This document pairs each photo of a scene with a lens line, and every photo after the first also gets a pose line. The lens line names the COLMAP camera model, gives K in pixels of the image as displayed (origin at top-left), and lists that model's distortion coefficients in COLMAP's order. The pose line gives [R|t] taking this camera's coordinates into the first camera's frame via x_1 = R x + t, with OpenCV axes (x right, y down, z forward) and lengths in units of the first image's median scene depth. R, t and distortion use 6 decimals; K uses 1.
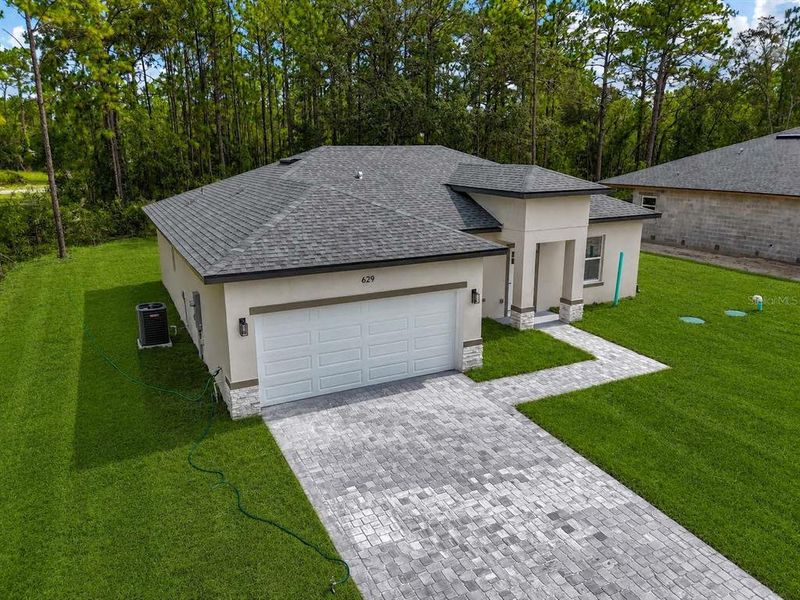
lens RADIAL K [[596.4, 0, 402.2], [0, 596.4, 292.4], [0, 0, 1]] dist [0.030767, -0.012441]
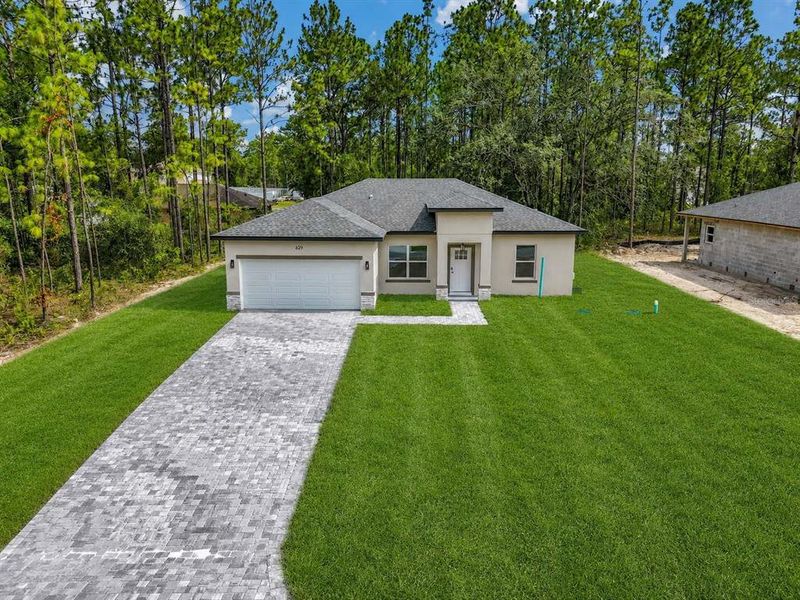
lens RADIAL K [[596.4, 0, 397.9], [0, 596.4, 304.7], [0, 0, 1]] dist [0.030767, -0.012441]
pose [[0.879427, 0.099613, -0.465494, 0.801350], [-0.116740, 0.993130, -0.008026, 0.097398], [0.461497, 0.061401, 0.885014, -0.364209]]
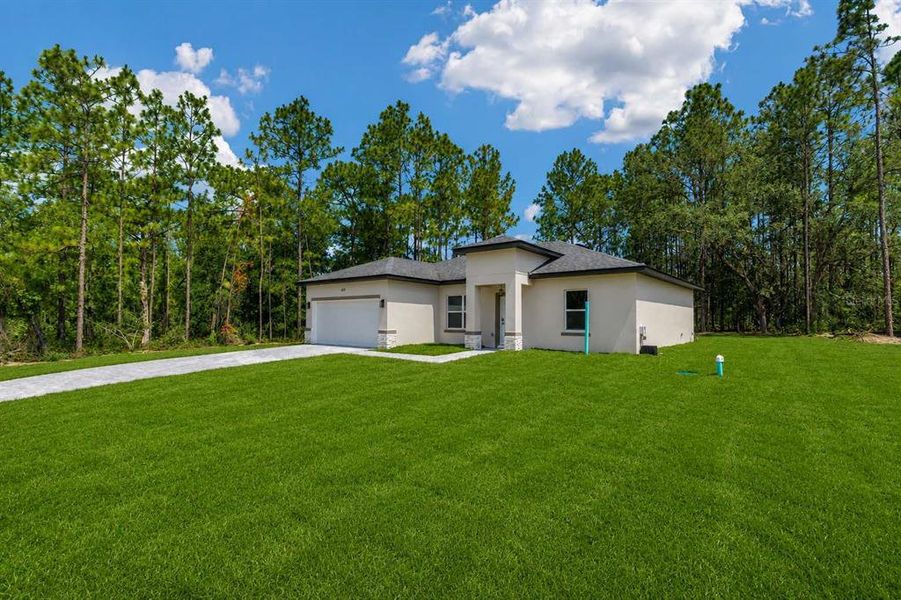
lens RADIAL K [[415.7, 0, 439.6], [0, 415.7, 314.0], [0, 0, 1]] dist [-0.001132, 0.001464]
pose [[0.388838, -0.005960, -0.921287, 1.055448], [-0.228031, 0.968243, -0.102506, 0.099795], [0.892641, 0.249940, 0.375130, 0.559061]]
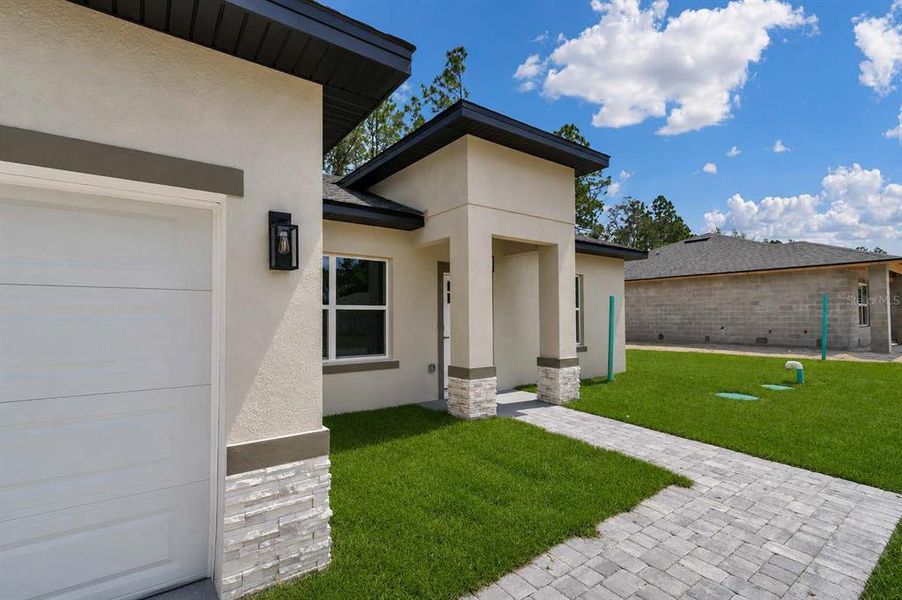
lens RADIAL K [[416.2, 0, 448.0], [0, 416.2, 307.0], [0, 0, 1]] dist [-0.001132, 0.001464]
pose [[0.986331, 0.005654, 0.164677, 0.127332], [0.037146, 0.966055, -0.255653, 0.061304], [-0.160532, 0.258276, 0.952640, 0.671216]]
